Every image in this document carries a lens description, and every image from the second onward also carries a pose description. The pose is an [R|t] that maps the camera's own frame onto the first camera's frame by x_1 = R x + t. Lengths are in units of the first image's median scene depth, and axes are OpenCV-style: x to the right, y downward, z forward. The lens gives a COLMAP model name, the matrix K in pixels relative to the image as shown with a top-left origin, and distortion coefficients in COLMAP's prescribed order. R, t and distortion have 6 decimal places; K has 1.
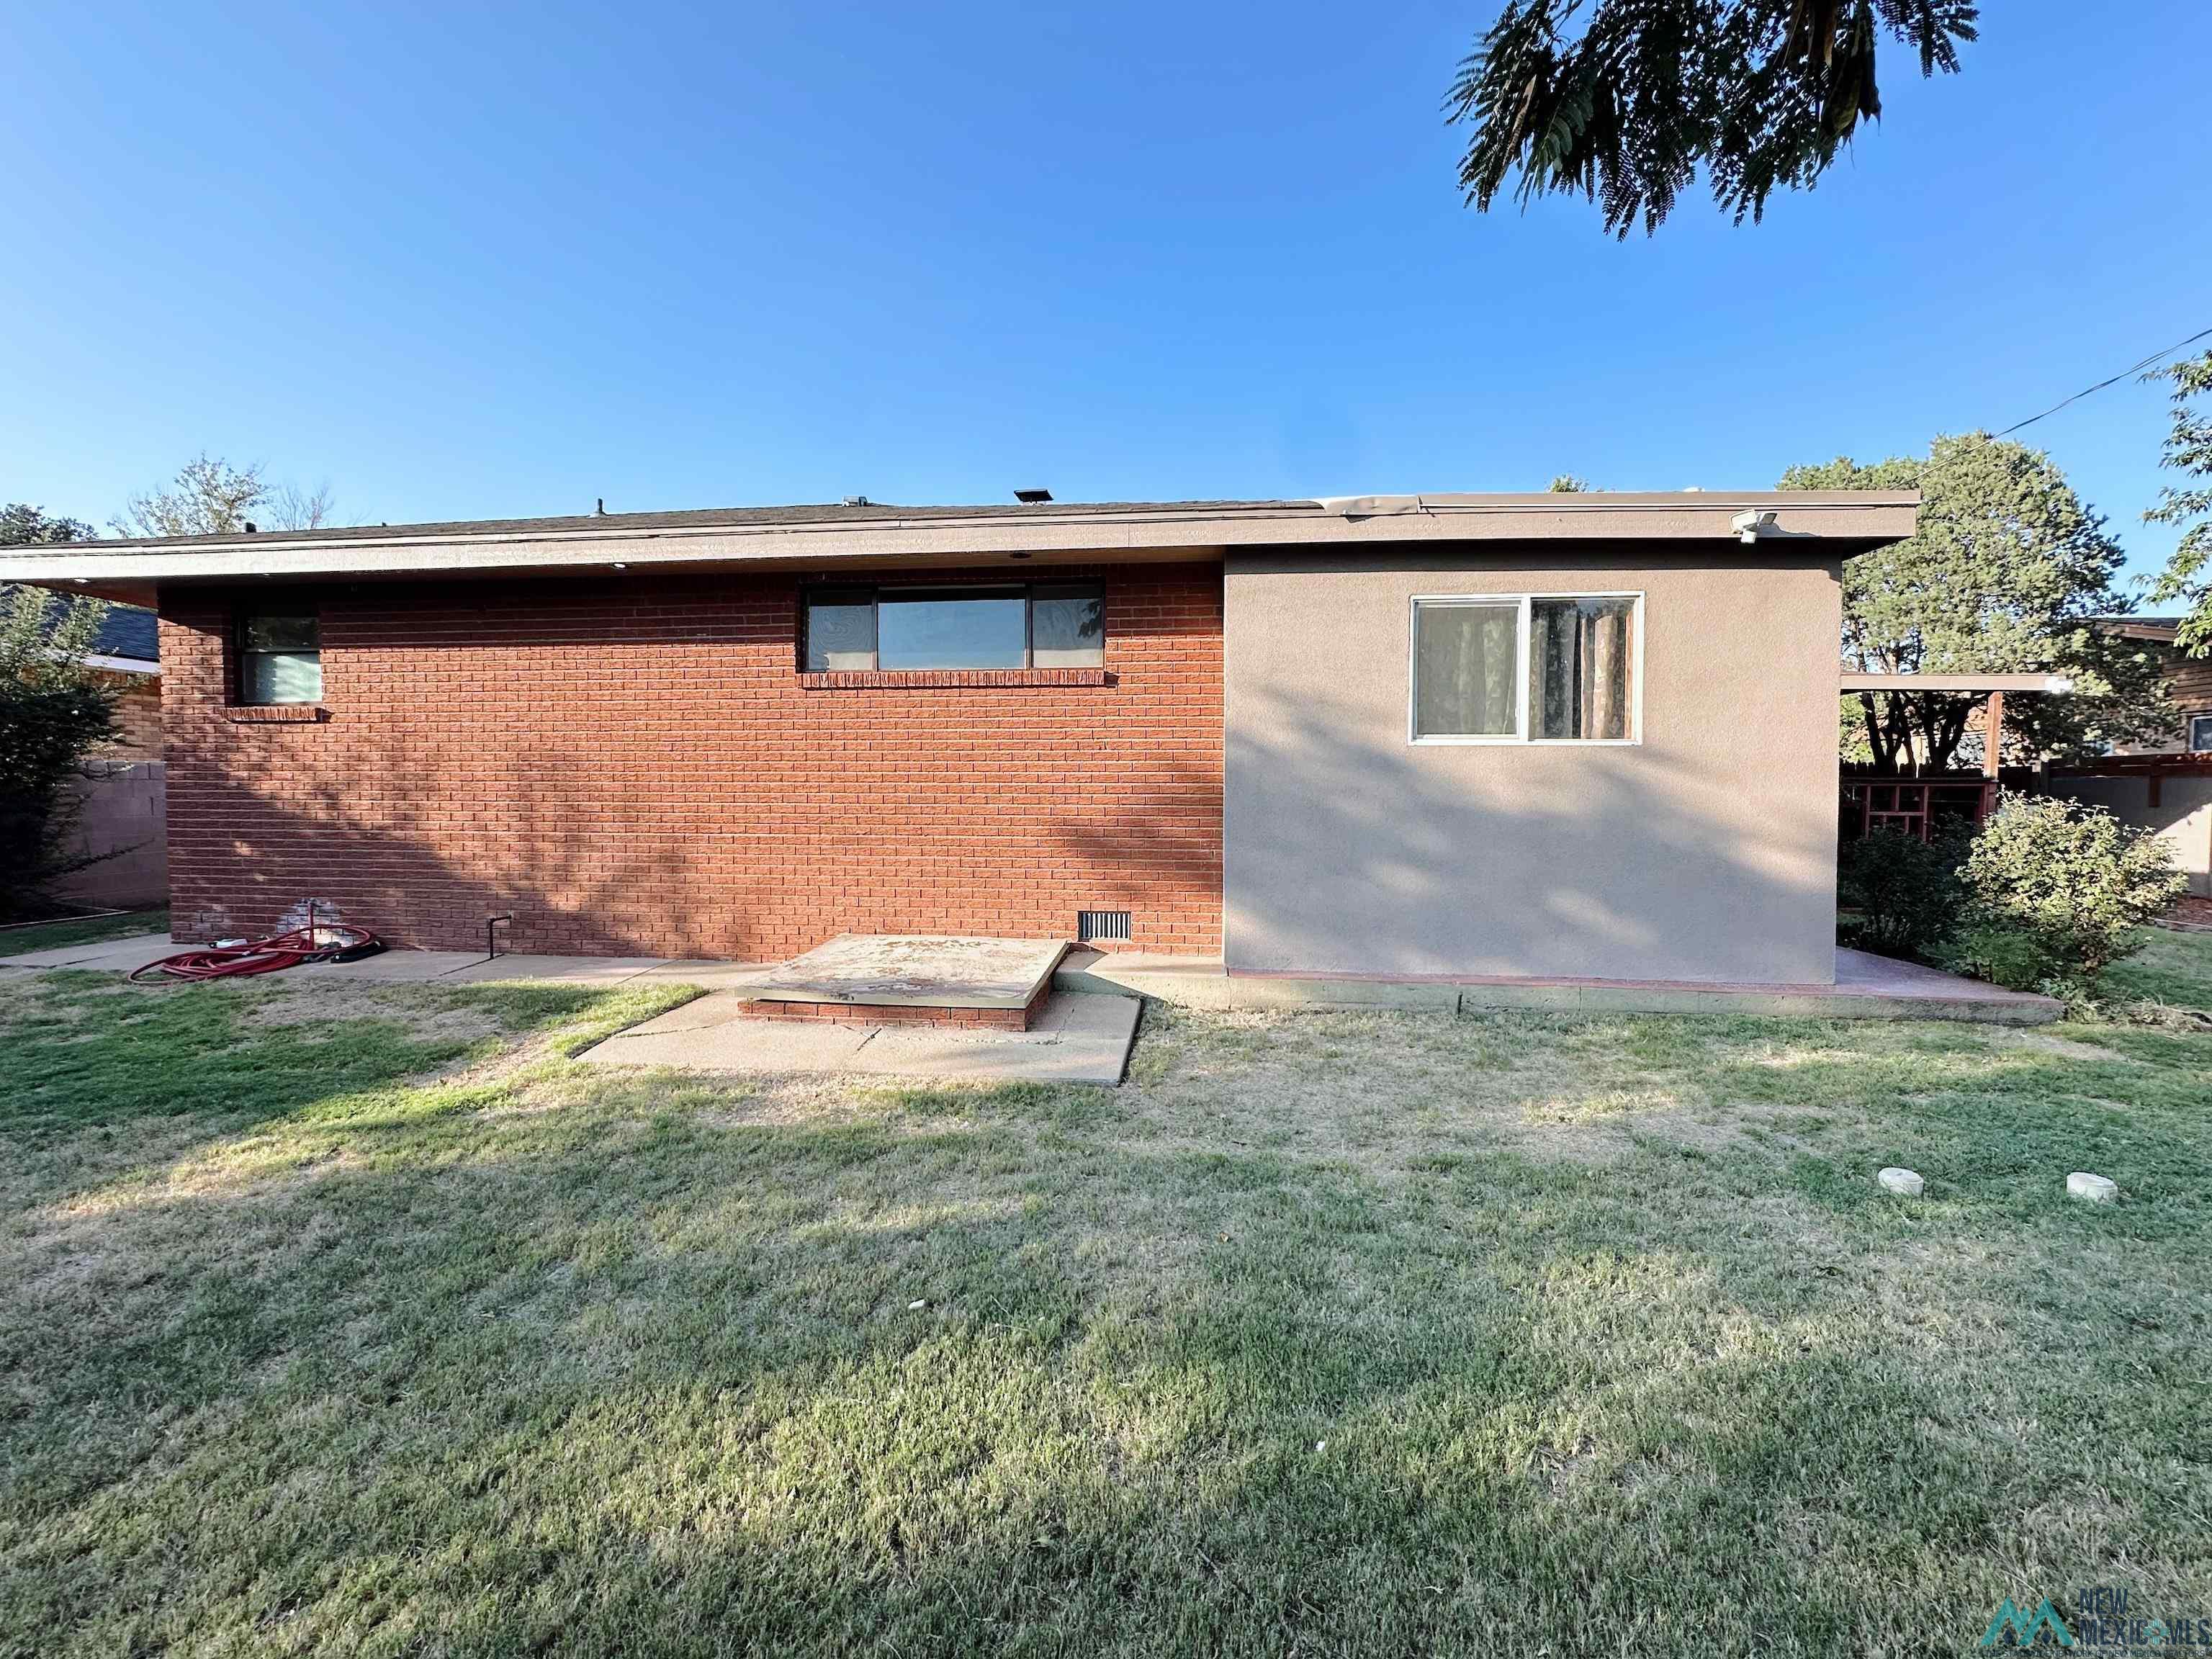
lens RADIAL K [[881.8, 0, 1106.2], [0, 881.8, 823.6], [0, 0, 1]] dist [-0.003327, 0.000948]
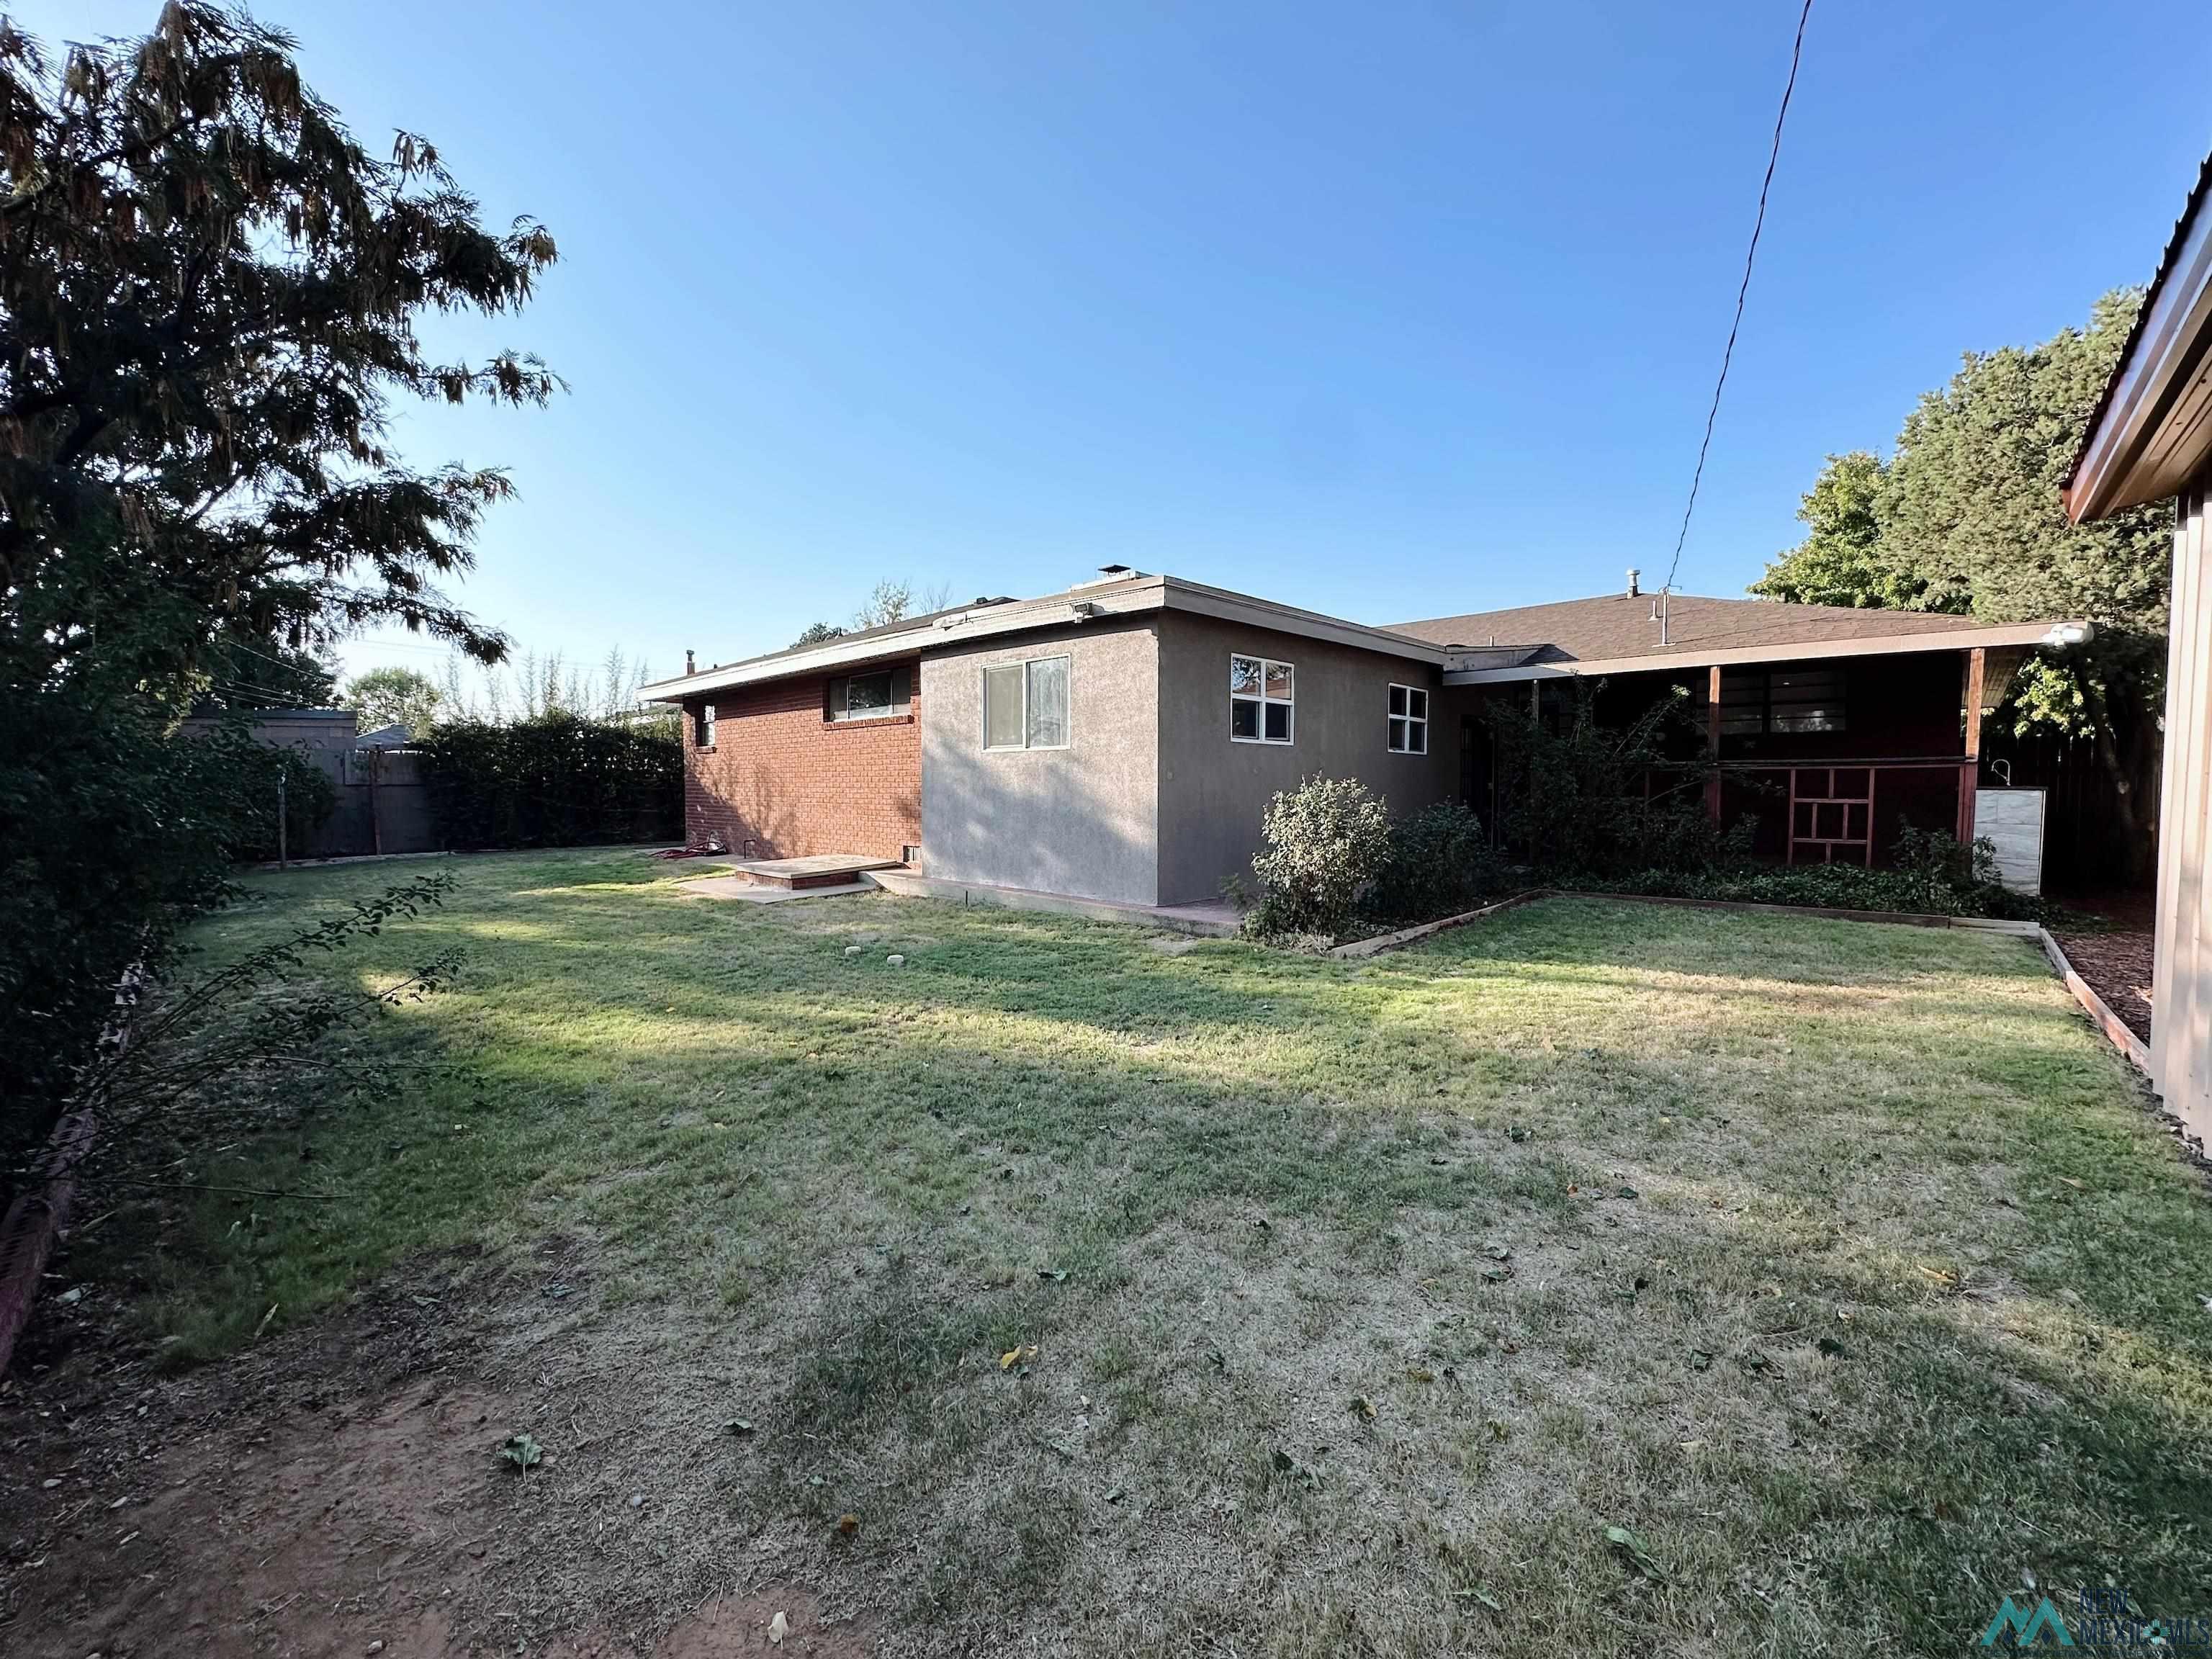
lens RADIAL K [[881.8, 0, 1116.6], [0, 881.8, 828.3], [0, 0, 1]] dist [-0.003327, 0.000948]
pose [[0.790397, 0.027042, -0.611998, 1.362557], [-0.016544, 0.999603, 0.022802, 0.010810], [0.612371, -0.007897, 0.790531, -0.168859]]
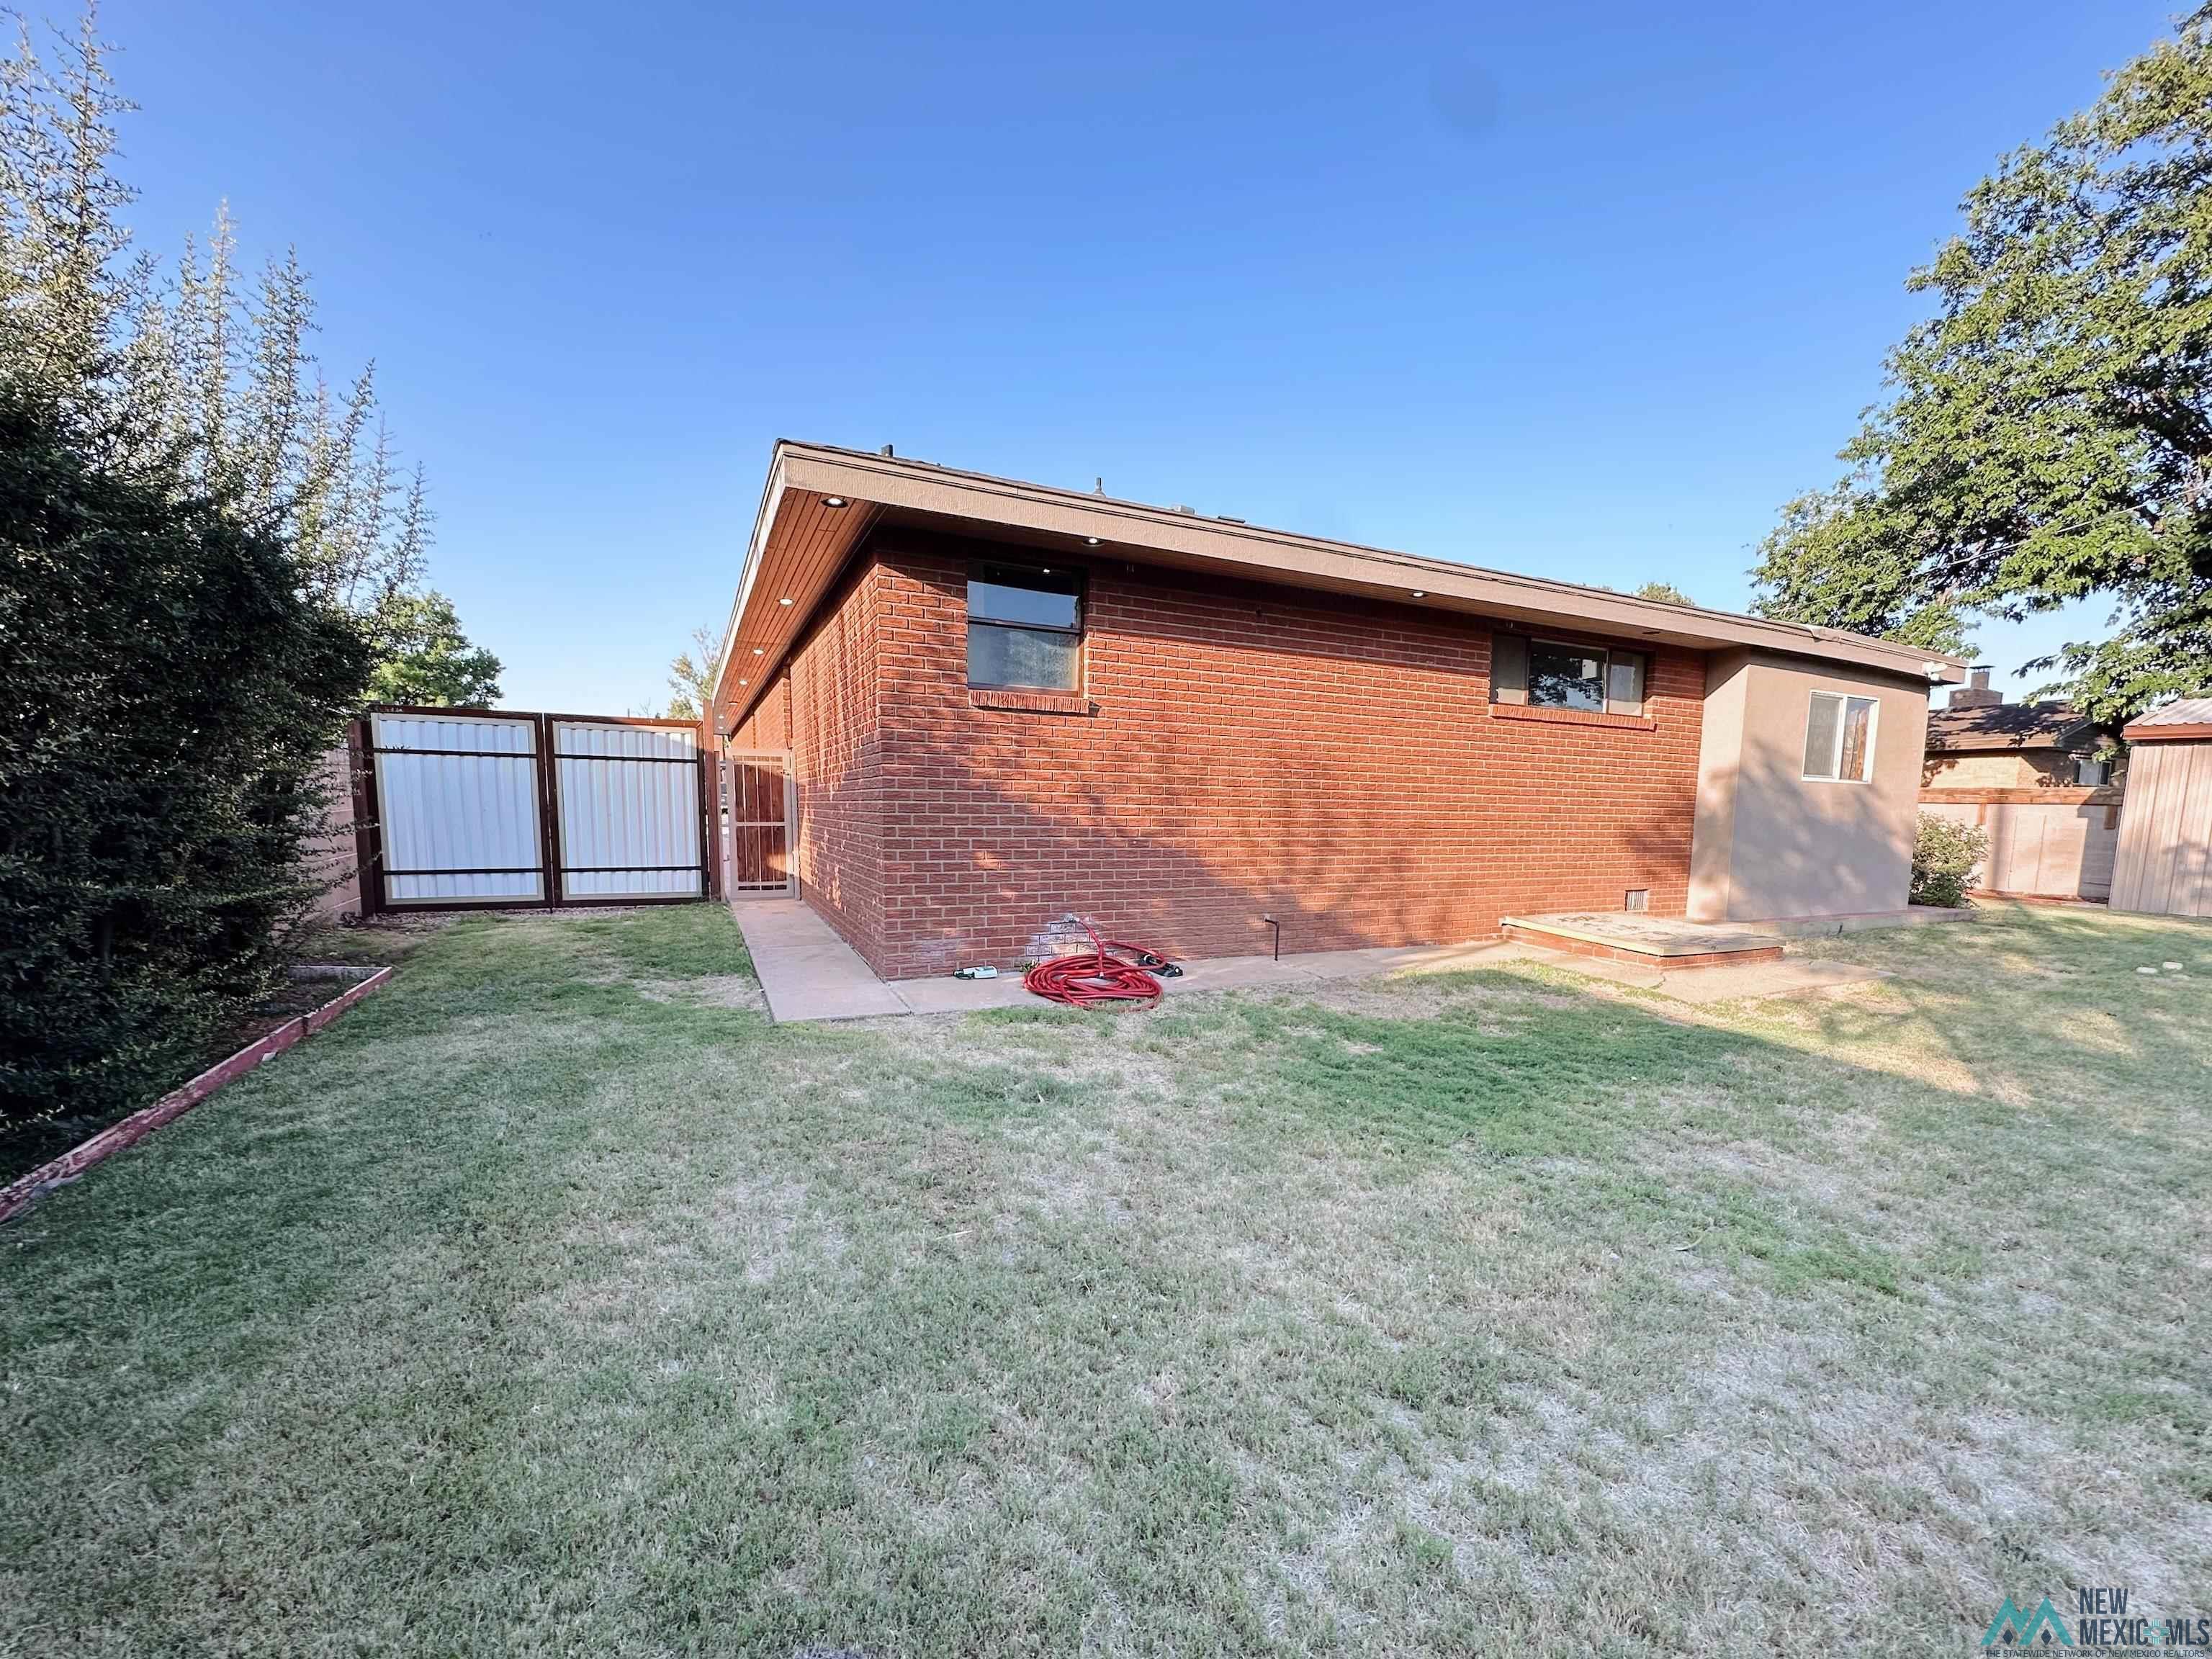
lens RADIAL K [[881.8, 0, 1127.4], [0, 881.8, 904.8], [0, 0, 1]] dist [-0.003327, 0.000948]
pose [[0.846004, -0.048658, 0.530952, -1.374253], [0.002969, 0.996242, 0.086568, -0.001801], [-0.533169, -0.071661, 0.842968, 0.221321]]
